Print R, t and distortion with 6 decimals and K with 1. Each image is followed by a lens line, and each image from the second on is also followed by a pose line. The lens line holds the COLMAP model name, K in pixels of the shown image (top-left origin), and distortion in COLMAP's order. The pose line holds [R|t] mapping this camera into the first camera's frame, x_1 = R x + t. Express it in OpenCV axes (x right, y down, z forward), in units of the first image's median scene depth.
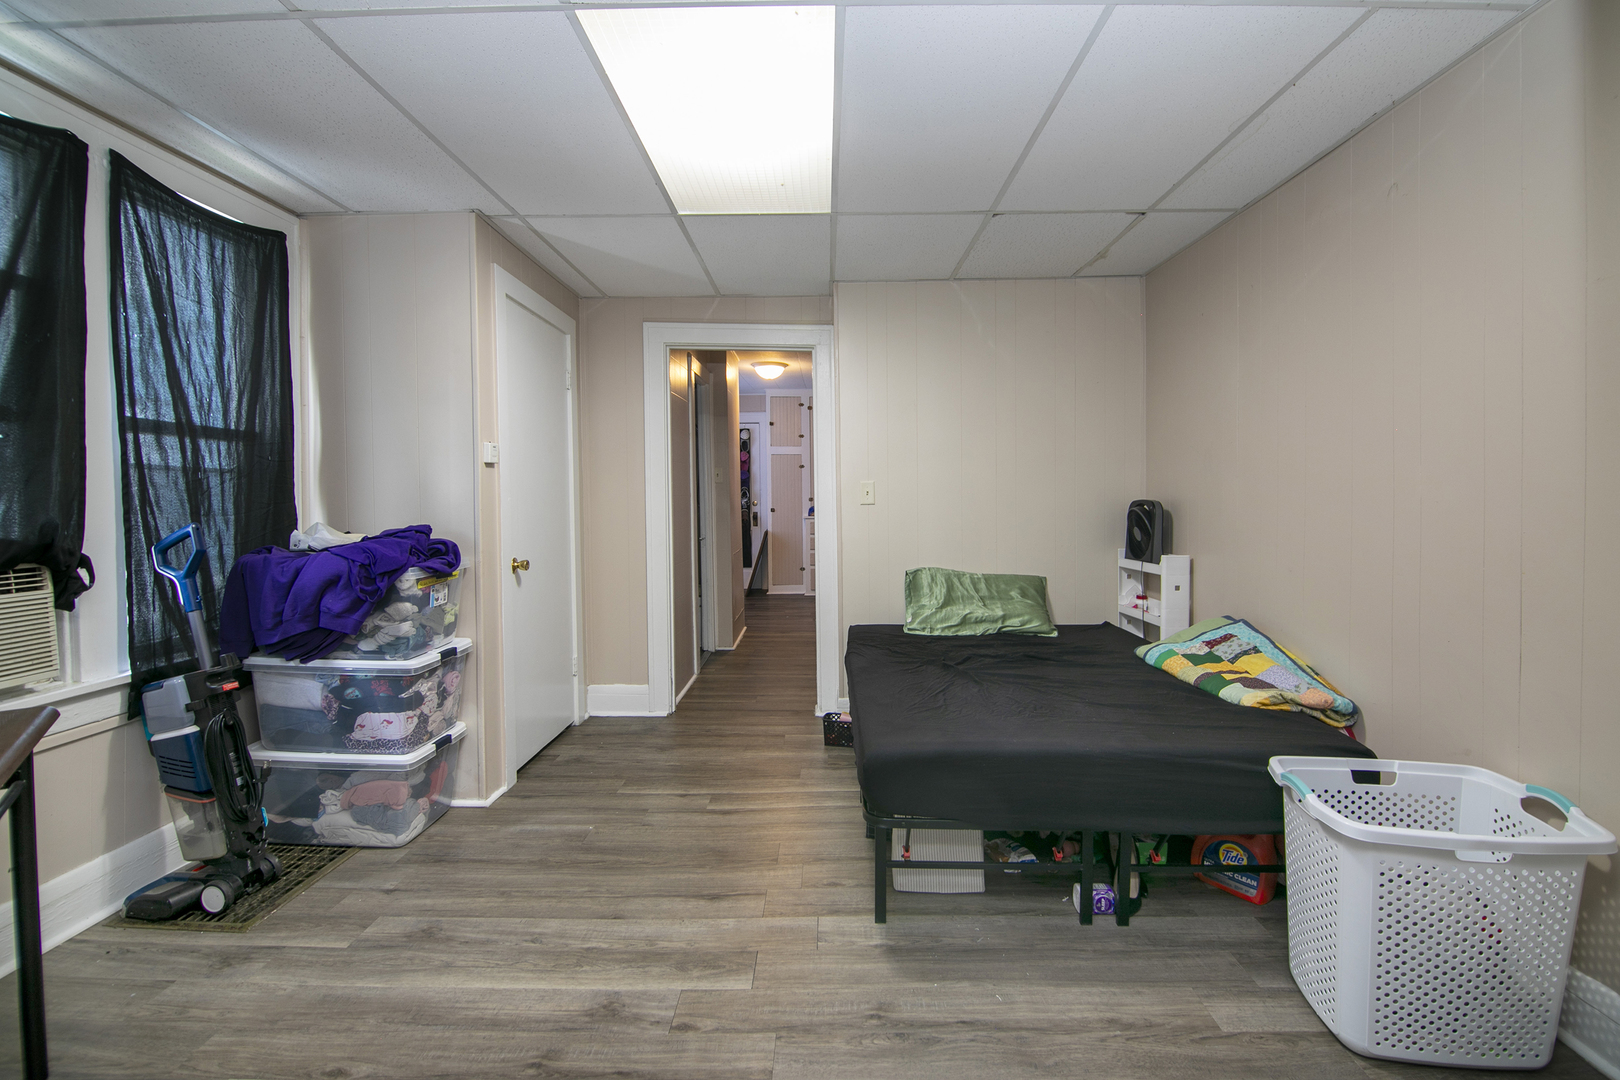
lens RADIAL K [[736.8, 0, 812.9], [0, 736.8, 511.3], [0, 0, 1]] dist [-0.004895, -0.001055]
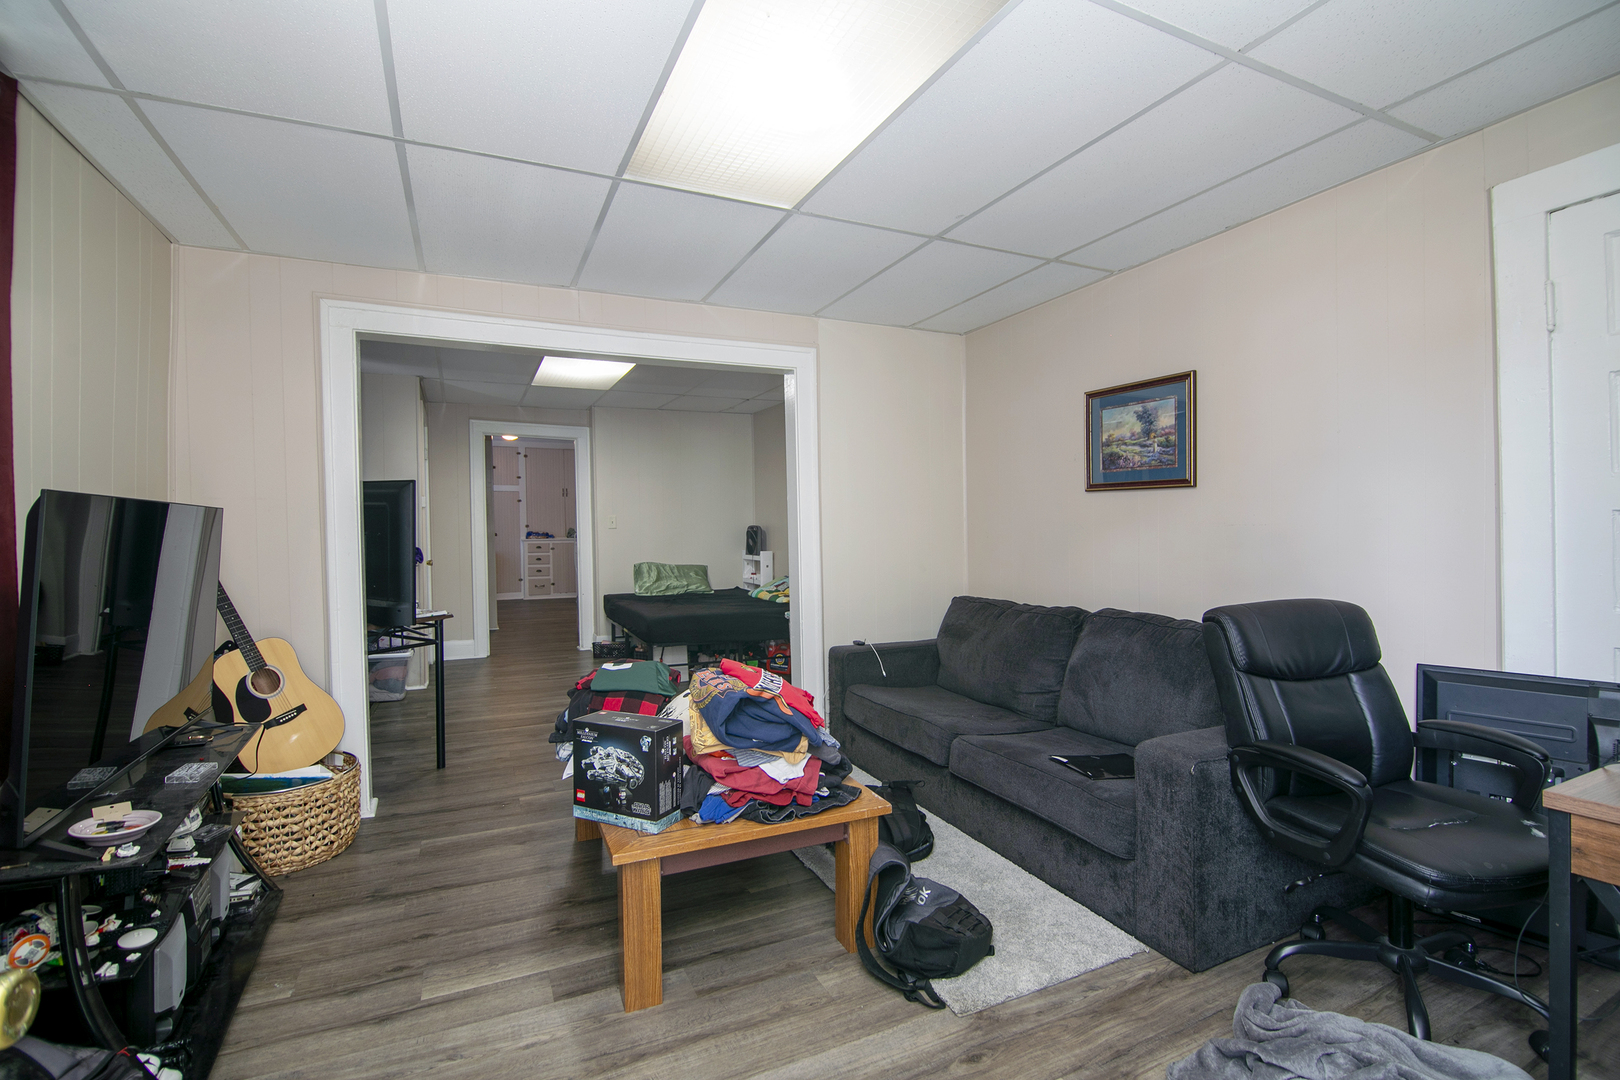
lens RADIAL K [[736.8, 0, 812.9], [0, 736.8, 511.3], [0, 0, 1]] dist [-0.004895, -0.001055]
pose [[0.894381, 0.005052, 0.447278, -0.315254], [0.011965, 0.999308, -0.035212, 0.019771], [-0.447147, 0.036844, 0.893701, -0.894632]]
